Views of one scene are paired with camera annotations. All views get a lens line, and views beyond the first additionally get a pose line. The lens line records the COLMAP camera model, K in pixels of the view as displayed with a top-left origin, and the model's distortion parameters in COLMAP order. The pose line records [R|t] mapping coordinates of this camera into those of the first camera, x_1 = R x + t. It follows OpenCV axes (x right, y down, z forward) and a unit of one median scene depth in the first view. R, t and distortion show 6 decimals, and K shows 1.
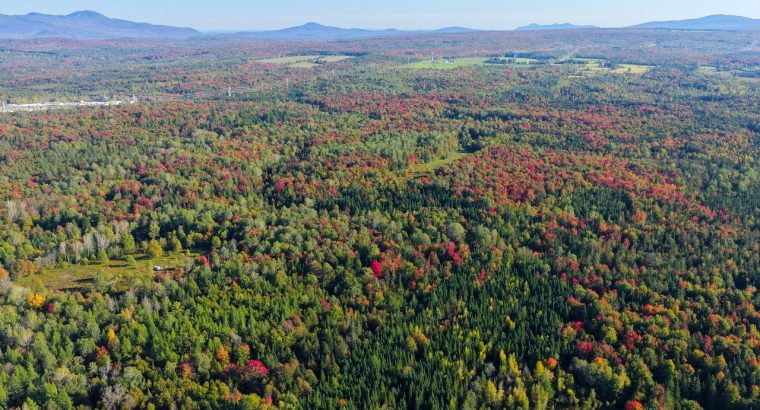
lens RADIAL K [[631.8, 0, 380.7], [0, 631.8, 203.3], [0, 0, 1]] dist [-0.017726, 0.045160]
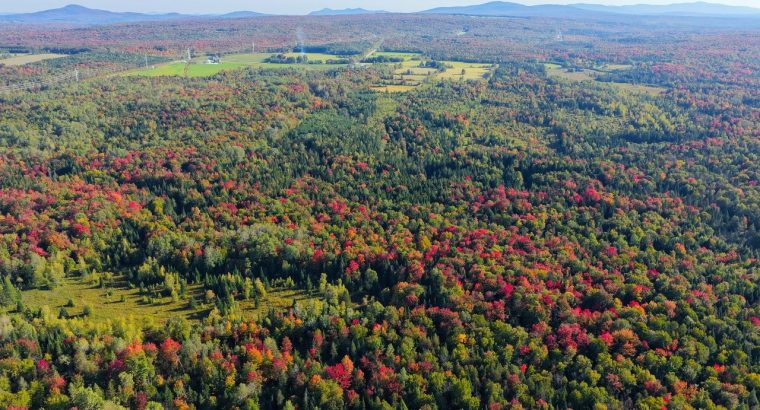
lens RADIAL K [[631.8, 0, 378.1], [0, 631.8, 206.3], [0, 0, 1]] dist [-0.017726, 0.045160]
pose [[0.953307, -0.083241, 0.290303, 0.145501], [0.075314, 0.996420, 0.038394, -0.170942], [-0.292460, -0.014737, 0.956164, 0.614032]]
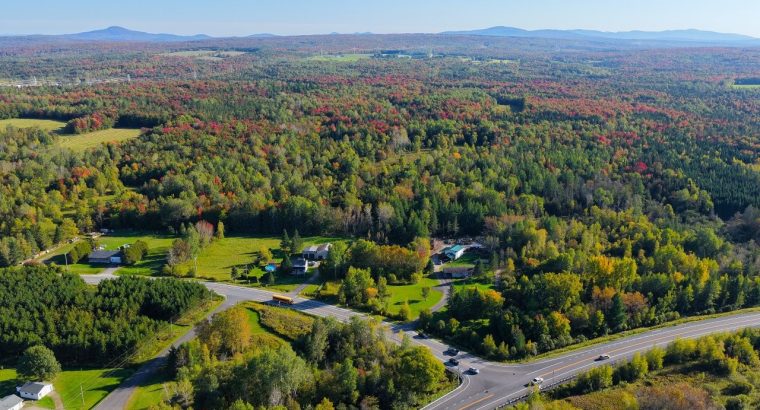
lens RADIAL K [[631.8, 0, 383.7], [0, 631.8, 204.9], [0, 0, 1]] dist [-0.017726, 0.045160]
pose [[0.950737, -0.067295, 0.302607, -0.359694], [0.070714, 0.997497, -0.000343, 0.078590], [-0.301826, 0.021724, 0.953115, -0.120042]]
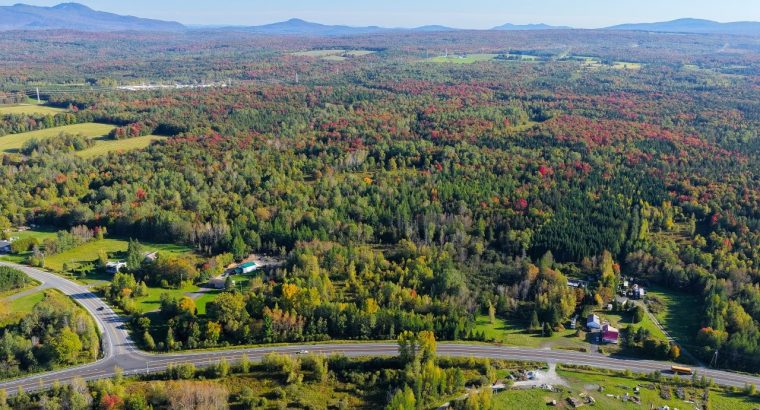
lens RADIAL K [[631.8, 0, 382.2], [0, 631.8, 204.9], [0, 0, 1]] dist [-0.017726, 0.045160]
pose [[0.998962, 0.004570, 0.045328, -0.175580], [-0.004852, 0.999970, 0.006111, 0.063114], [-0.045299, -0.006325, 0.998953, -0.224934]]
